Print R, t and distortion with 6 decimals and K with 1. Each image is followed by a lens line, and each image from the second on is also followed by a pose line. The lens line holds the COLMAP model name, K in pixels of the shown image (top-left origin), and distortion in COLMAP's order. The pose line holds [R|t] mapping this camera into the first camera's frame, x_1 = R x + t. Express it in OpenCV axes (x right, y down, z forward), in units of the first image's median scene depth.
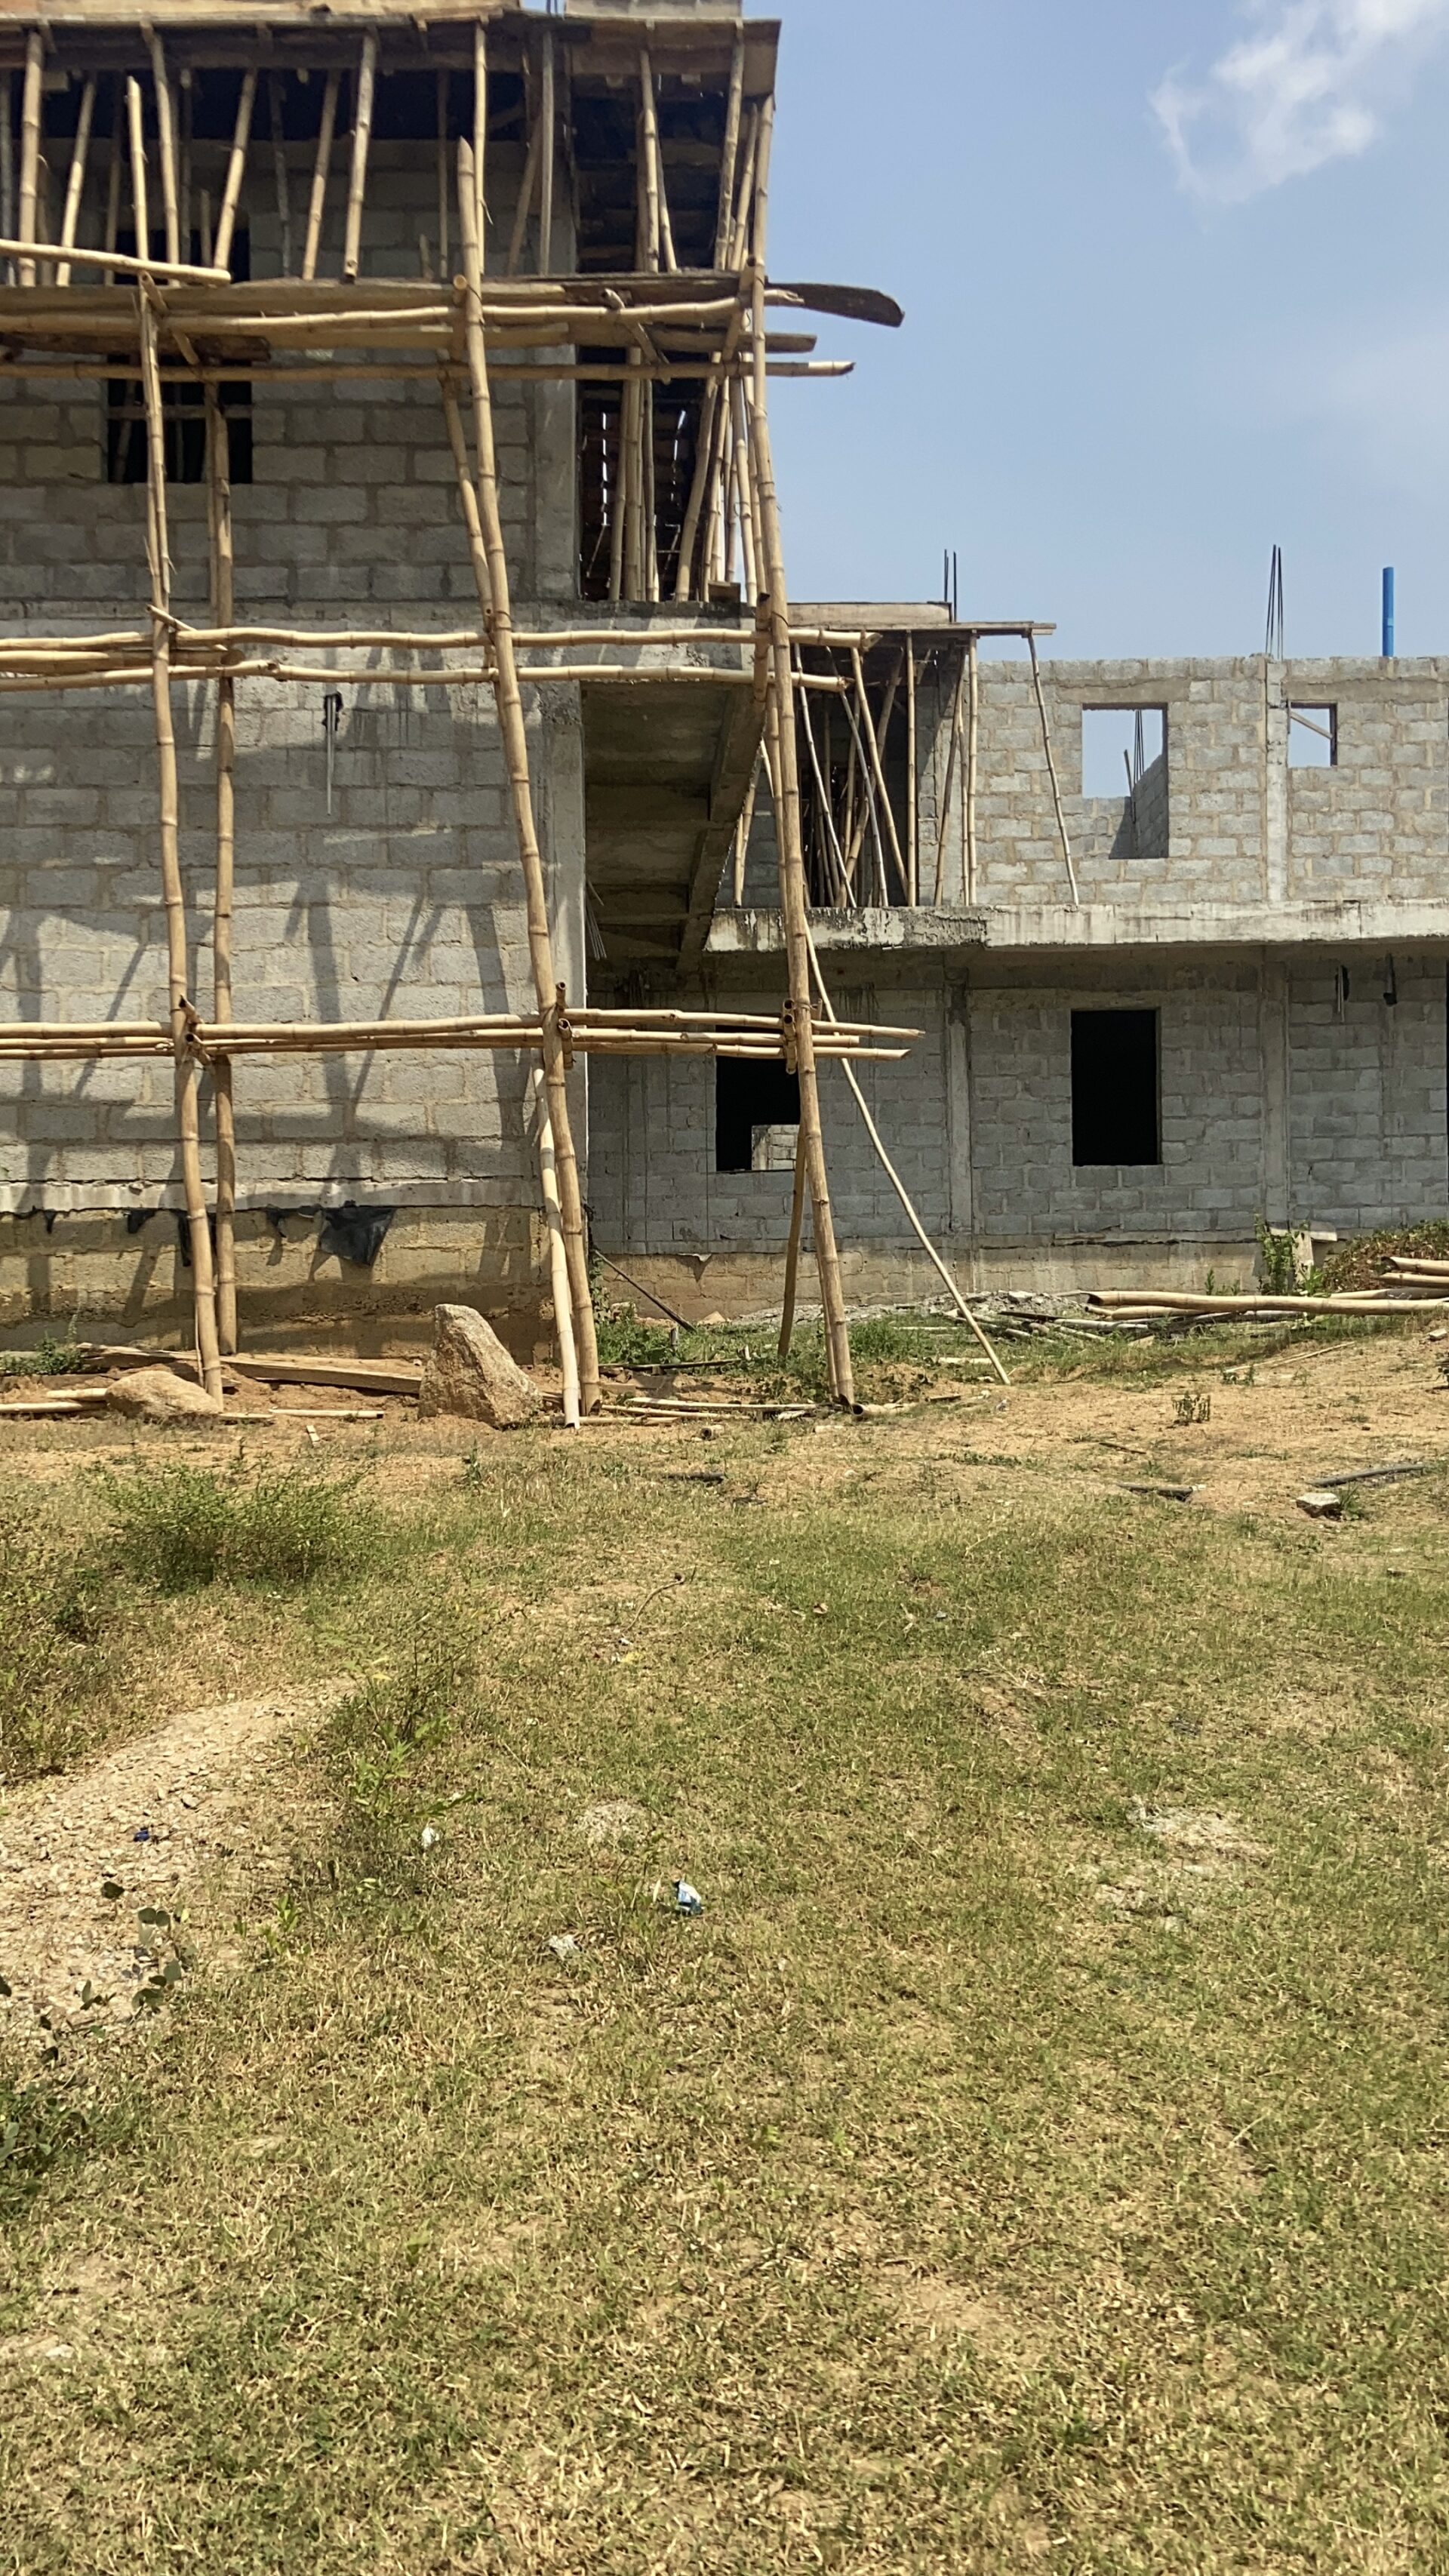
lens RADIAL K [[2136.3, 0, 681.3], [0, 2136.3, 1340.6], [0, 0, 1]] dist [0.122343, -0.155894]
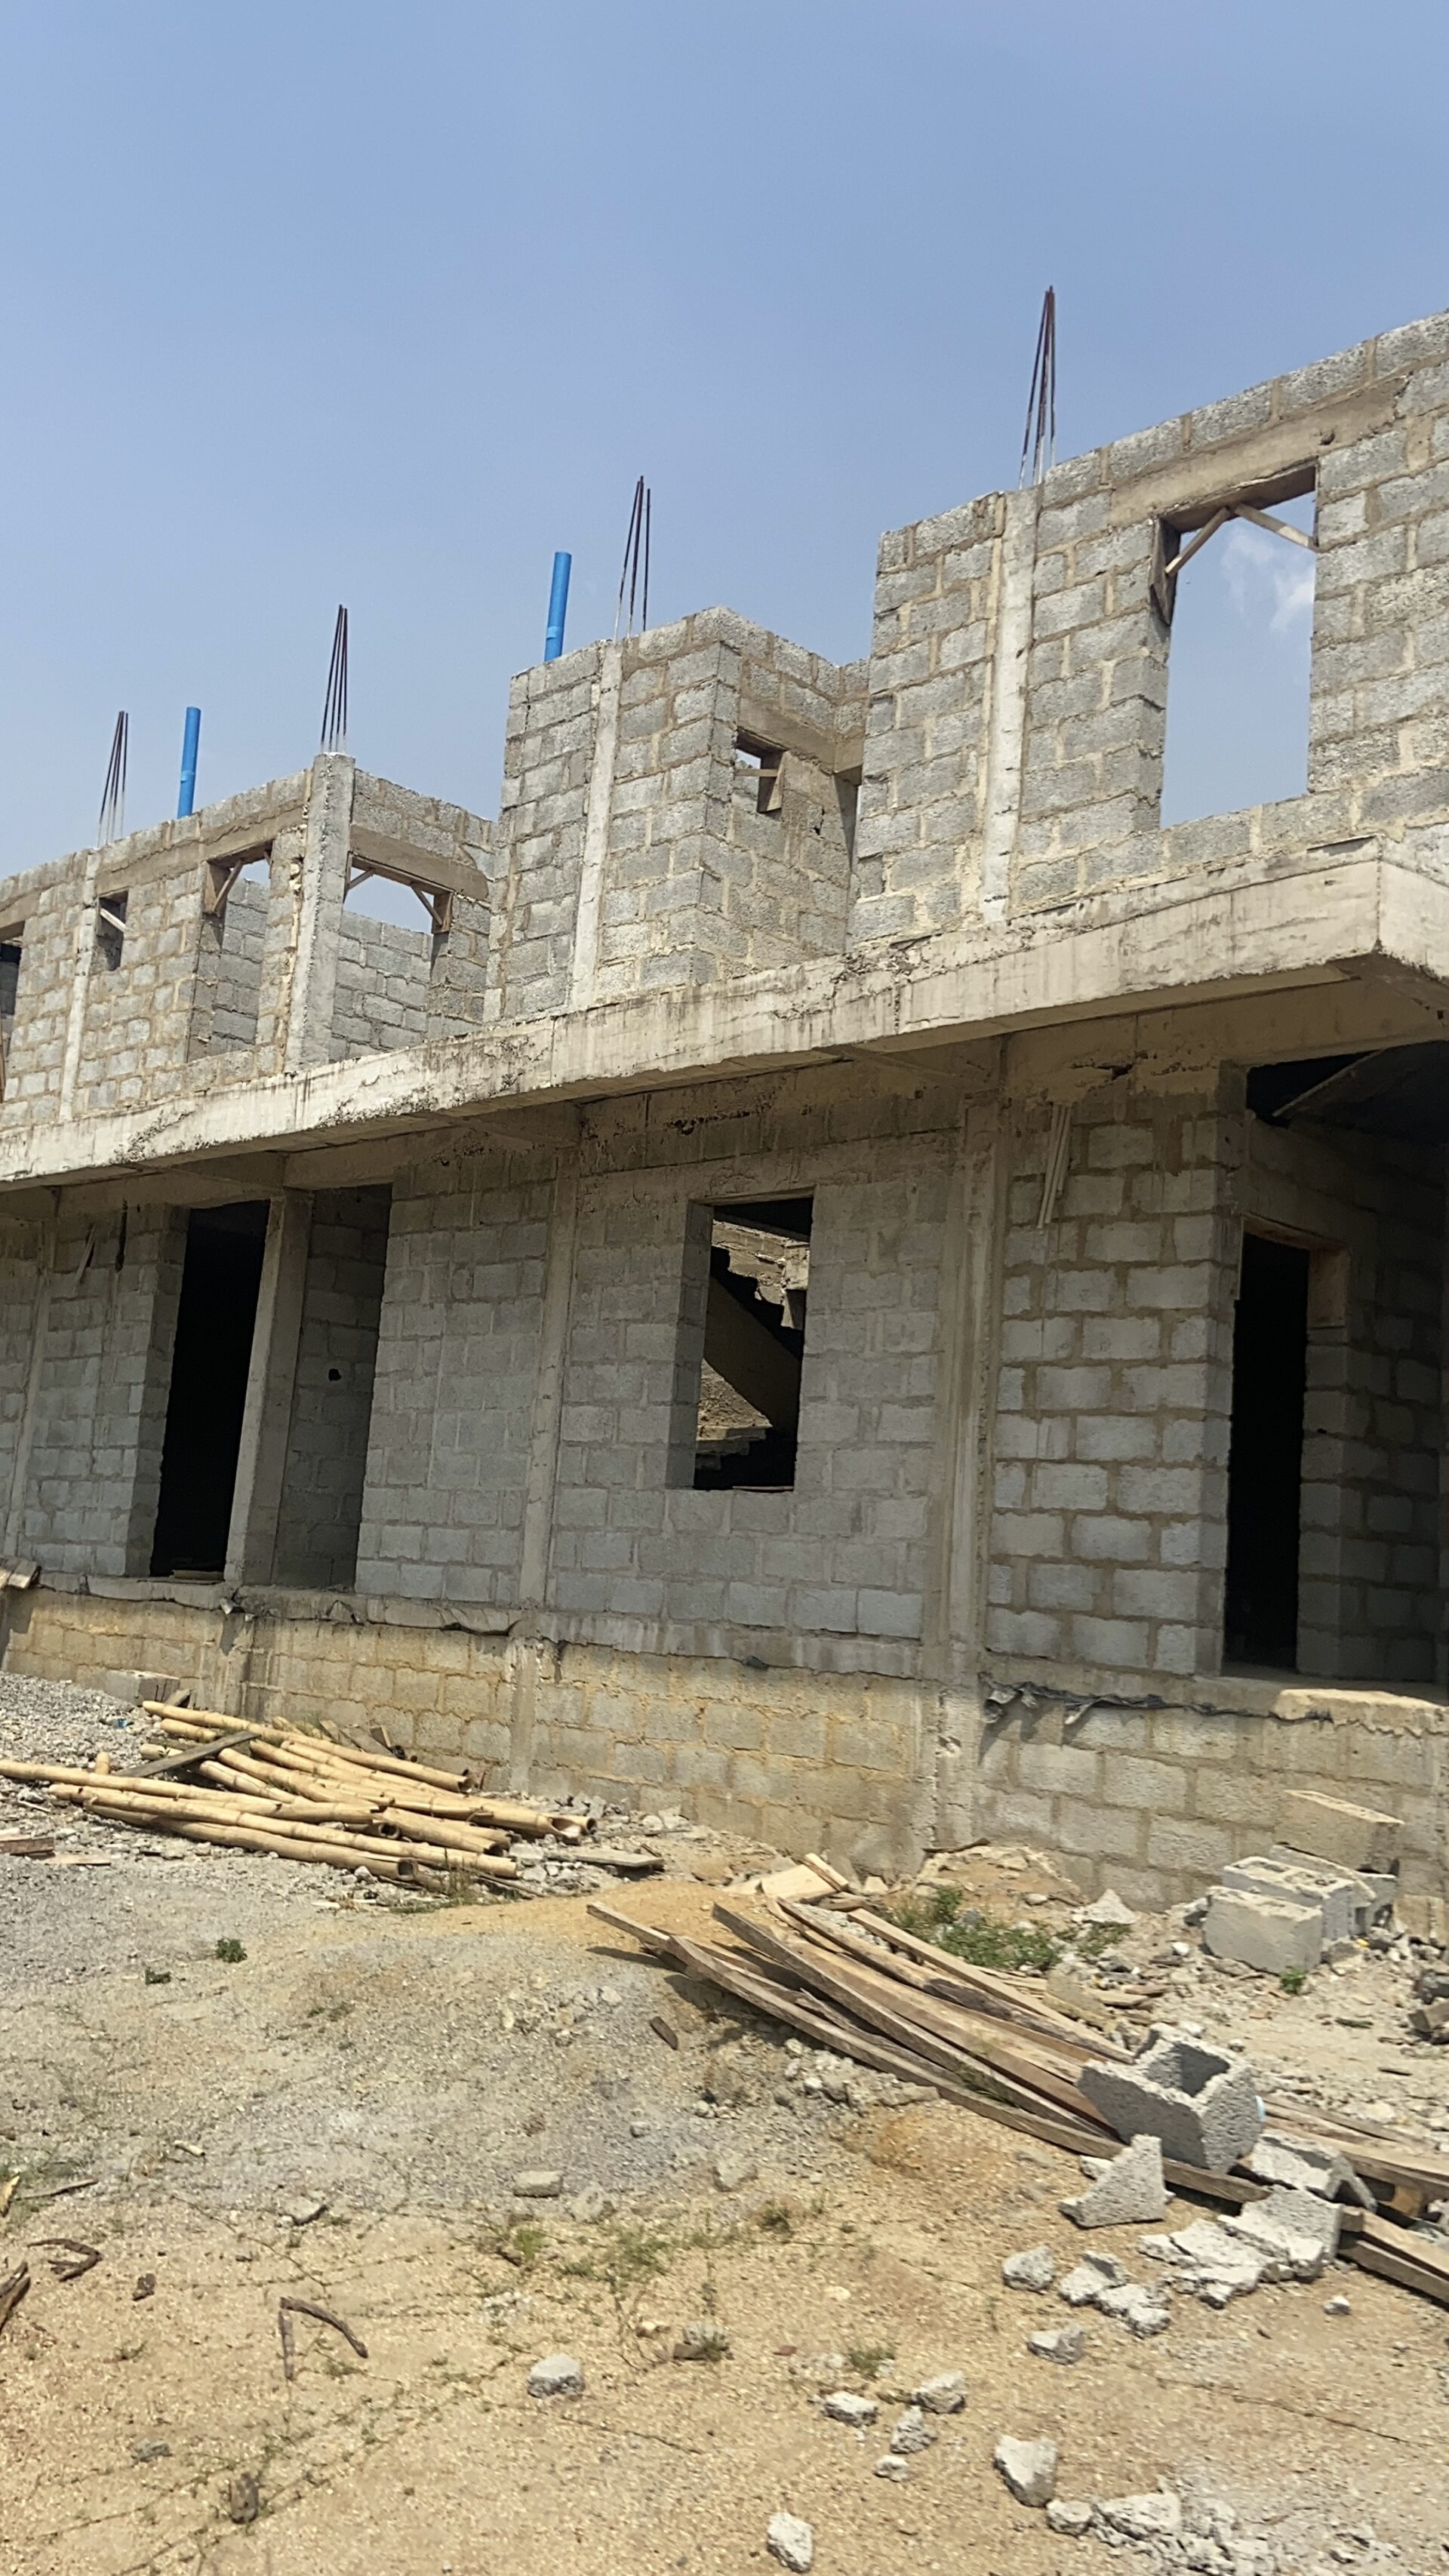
lens RADIAL K [[2136.3, 0, 760.7], [0, 2136.3, 1259.6], [0, 0, 1]] dist [0.122343, -0.155894]
pose [[0.696012, -0.044917, -0.716624, 1.011581], [-0.059003, 0.991088, -0.119425, -0.083573], [0.715602, 0.125404, 0.687159, 0.649470]]
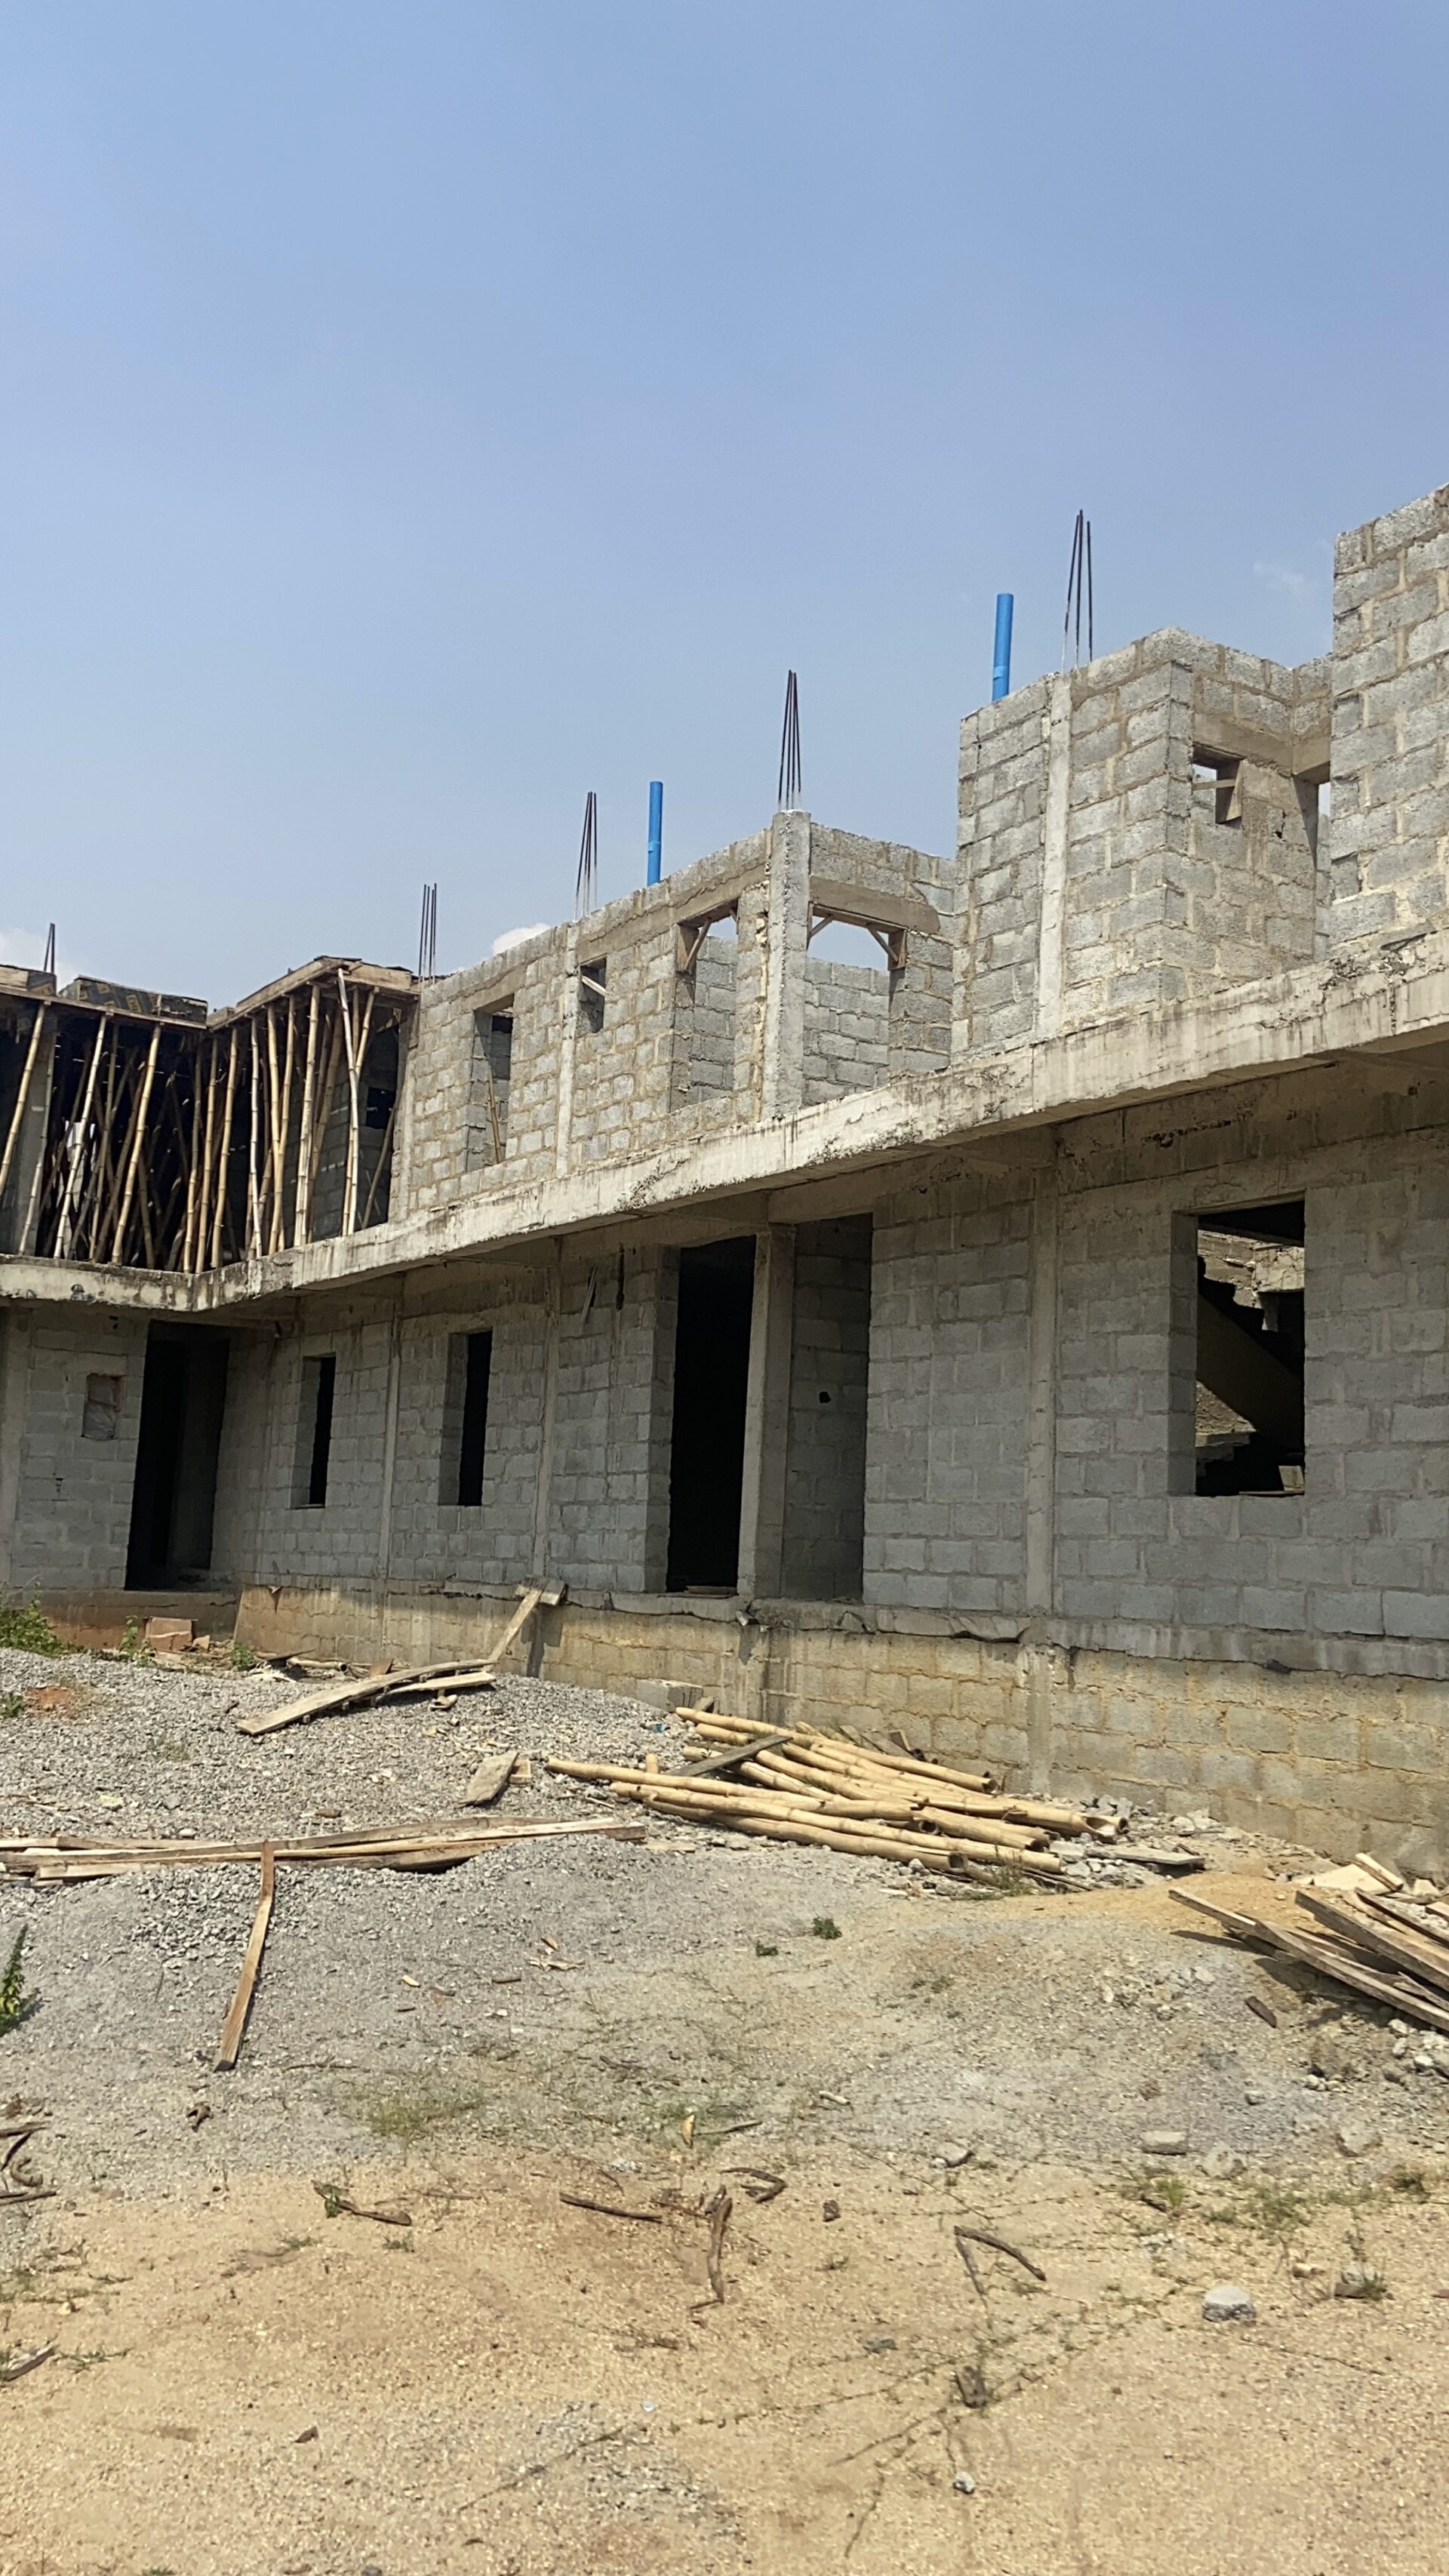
lens RADIAL K [[2136.3, 0, 686.9], [0, 2136.3, 1250.2], [0, 0, 1]] dist [0.122343, -0.155894]
pose [[0.510870, -0.089595, -0.854976, 1.019903], [-0.026994, 0.992392, -0.120124, -0.082331], [0.859234, 0.084447, 0.504565, 0.620634]]
